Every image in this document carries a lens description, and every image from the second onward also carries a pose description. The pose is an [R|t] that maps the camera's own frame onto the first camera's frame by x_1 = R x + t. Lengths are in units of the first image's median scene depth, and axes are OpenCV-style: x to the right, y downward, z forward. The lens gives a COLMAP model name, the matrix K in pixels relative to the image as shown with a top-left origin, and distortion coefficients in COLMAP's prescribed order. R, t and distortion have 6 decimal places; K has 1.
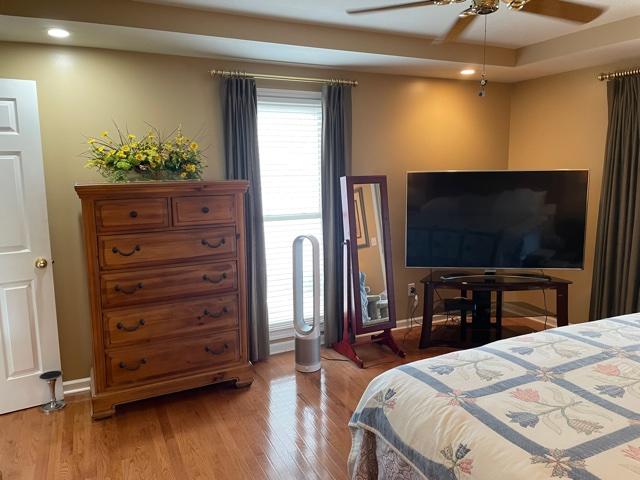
lens RADIAL K [[484.3, 0, 326.9], [0, 484.3, 230.4], [0, 0, 1]] dist [0.100815, -0.126170]
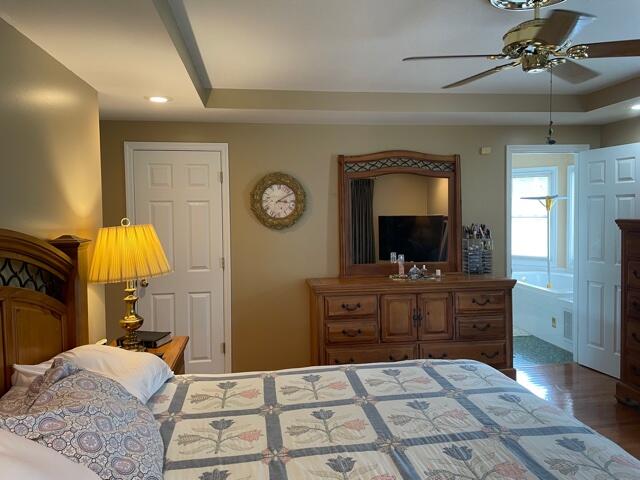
lens RADIAL K [[484.3, 0, 326.9], [0, 484.3, 230.4], [0, 0, 1]] dist [0.100815, -0.126170]
pose [[-0.308925, 0.059269, -0.949238, 1.407723], [-0.108250, 0.989379, 0.097005, -0.144609], [0.944906, 0.132723, -0.299228, 0.886881]]
